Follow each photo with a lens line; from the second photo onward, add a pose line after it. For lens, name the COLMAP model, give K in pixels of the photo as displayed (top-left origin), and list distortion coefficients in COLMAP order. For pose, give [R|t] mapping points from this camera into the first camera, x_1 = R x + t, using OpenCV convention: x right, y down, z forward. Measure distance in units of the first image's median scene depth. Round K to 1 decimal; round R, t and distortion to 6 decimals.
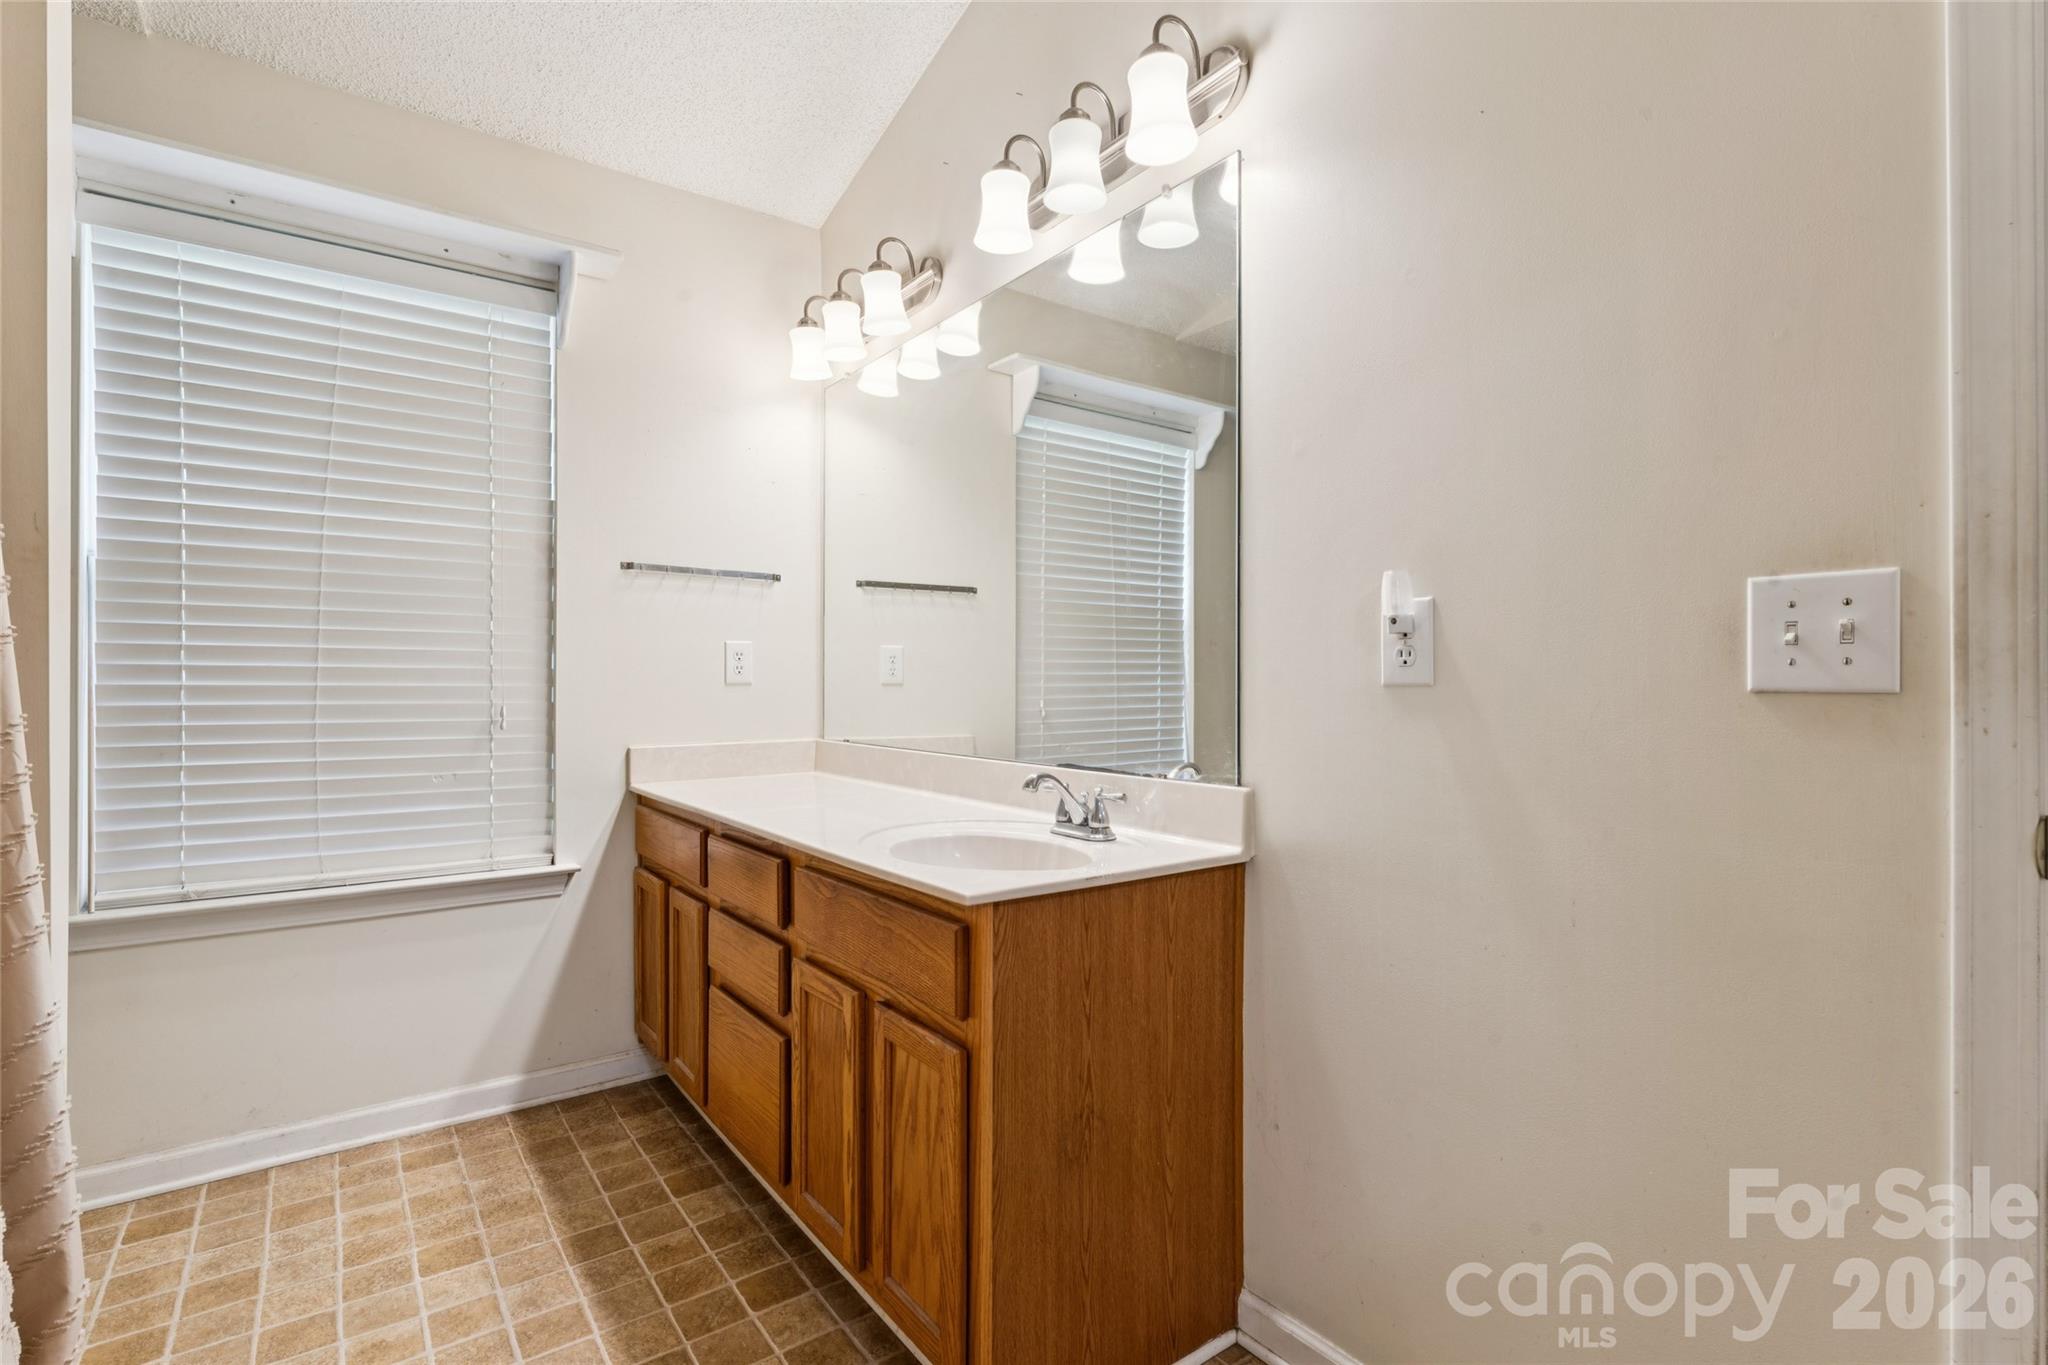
lens RADIAL K [[959.8, 0, 1025.7], [0, 959.8, 687.8], [0, 0, 1]] dist [-0.009487, 0.002621]
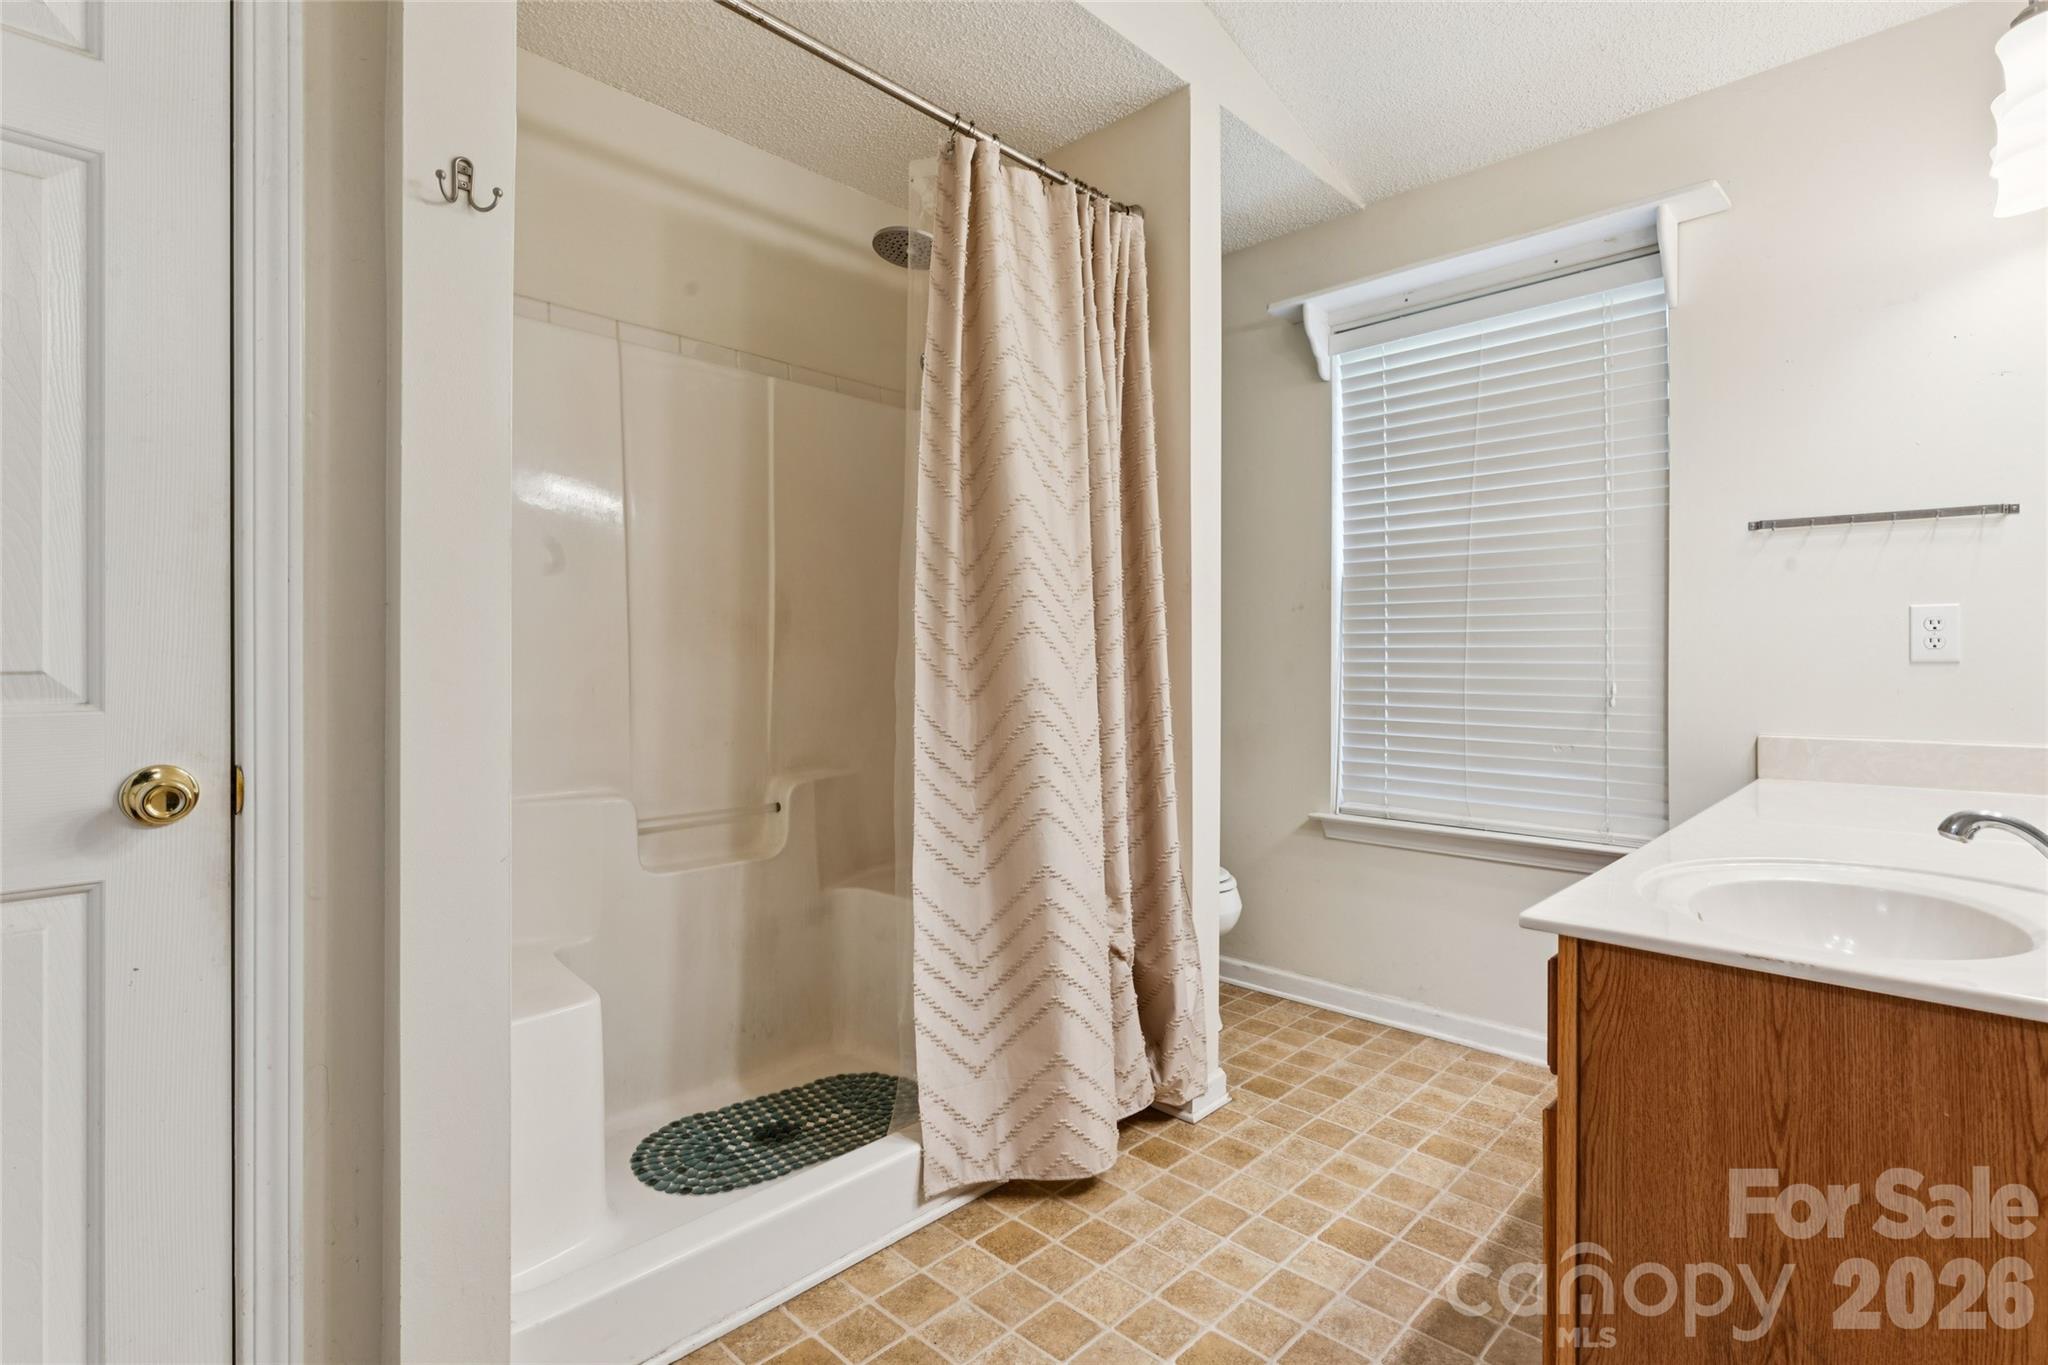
lens RADIAL K [[959.8, 0, 1027.9], [0, 959.8, 665.0], [0, 0, 1]] dist [-0.009487, 0.002621]
pose [[0.169031, 0.004706, -0.985599, 0.401445], [-0.005612, 0.999977, 0.003812, -0.001298], [0.985595, 0.004886, 0.169054, 0.252901]]
